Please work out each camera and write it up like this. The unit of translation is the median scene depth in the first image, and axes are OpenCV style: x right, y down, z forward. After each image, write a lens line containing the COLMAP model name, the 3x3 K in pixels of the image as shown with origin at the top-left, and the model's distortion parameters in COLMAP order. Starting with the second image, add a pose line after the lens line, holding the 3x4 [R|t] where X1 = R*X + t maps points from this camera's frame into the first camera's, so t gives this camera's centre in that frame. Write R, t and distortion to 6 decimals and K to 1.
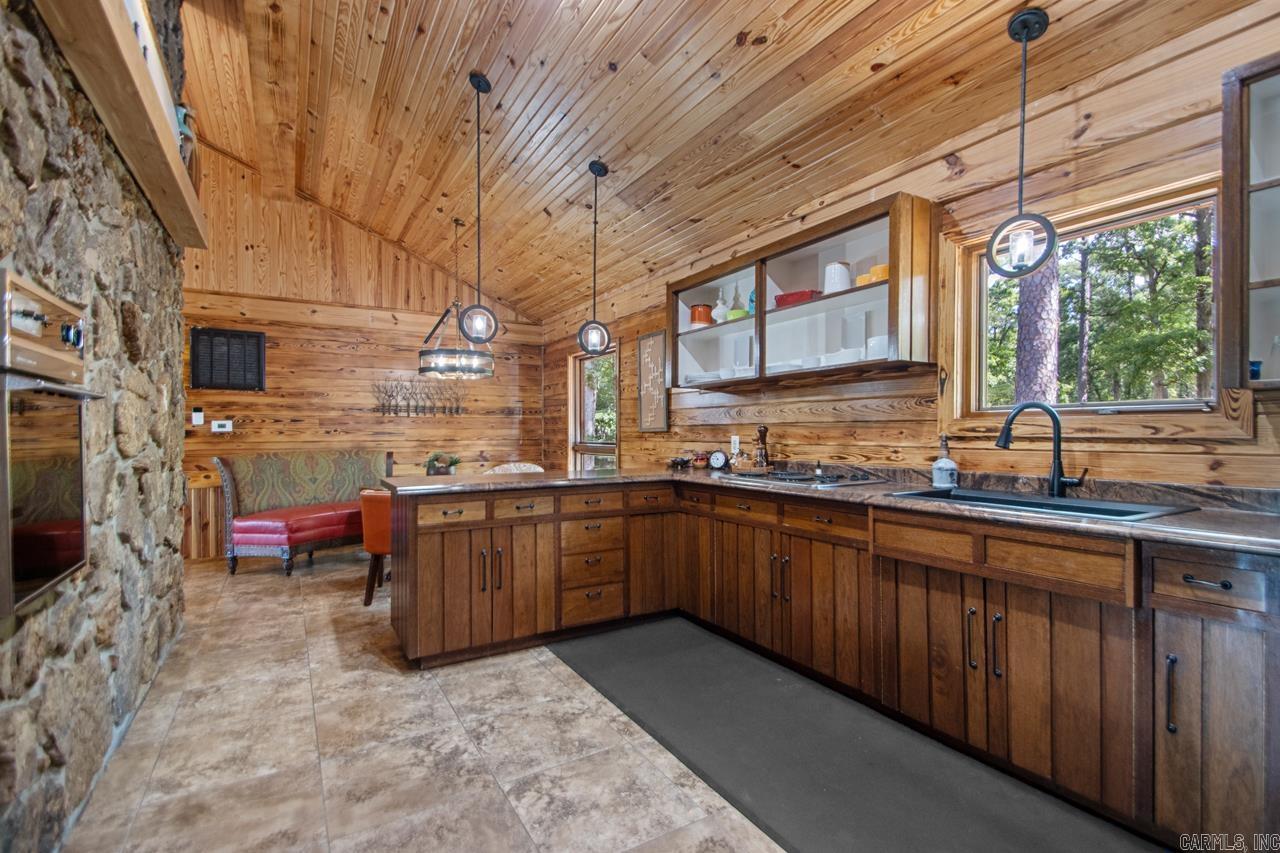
lens RADIAL K [[591.5, 0, 651.8], [0, 591.5, 430.1], [0, 0, 1]] dist [0.031230, -0.013879]
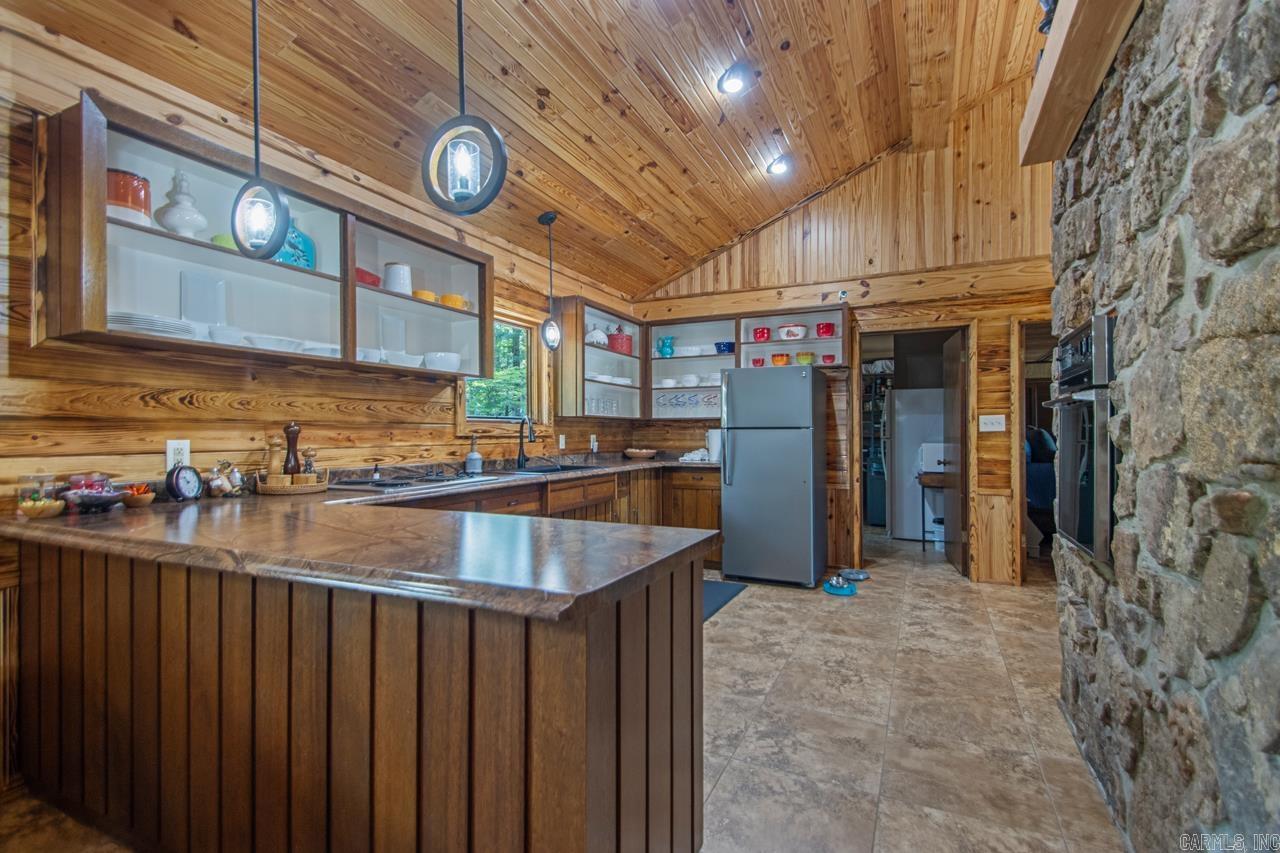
lens RADIAL K [[591.5, 0, 651.0], [0, 591.5, 431.3], [0, 0, 1]] dist [0.031230, -0.013879]
pose [[-0.555913, 0.007261, 0.831209, -1.073610], [0.003217, 0.999973, -0.006584, 0.012087], [-0.831235, -0.000986, -0.555921, 1.719883]]
